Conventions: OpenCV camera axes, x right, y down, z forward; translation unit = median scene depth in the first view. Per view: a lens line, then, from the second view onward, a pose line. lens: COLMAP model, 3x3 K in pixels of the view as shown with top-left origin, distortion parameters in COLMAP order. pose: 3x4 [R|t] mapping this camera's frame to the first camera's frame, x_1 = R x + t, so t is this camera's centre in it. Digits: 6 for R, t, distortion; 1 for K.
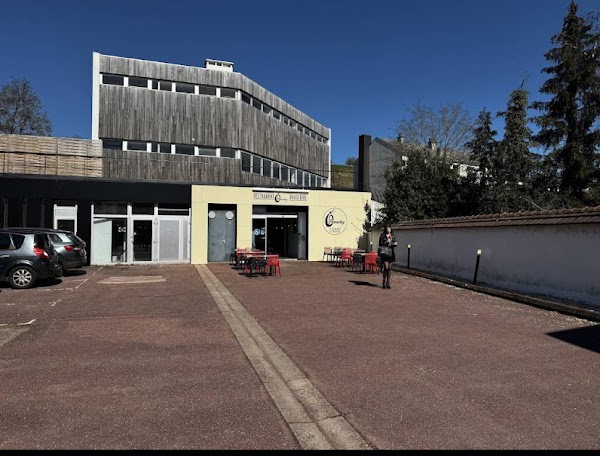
lens RADIAL K [[401.3, 0, 300.5], [0, 401.3, 228.7], [0, 0, 1]] dist [-0.000412, -0.000001]
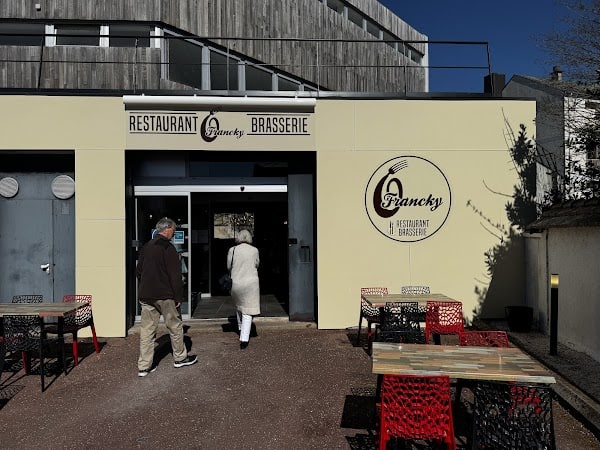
lens RADIAL K [[409.4, 0, 299.5], [0, 409.4, 224.9], [0, 0, 1]] dist [0.004713, 0.000068]
pose [[0.961092, -0.014852, -0.275828, 0.093819], [0.017033, 0.999840, 0.005512, -0.001539], [0.275702, -0.009996, 0.961191, 0.684314]]
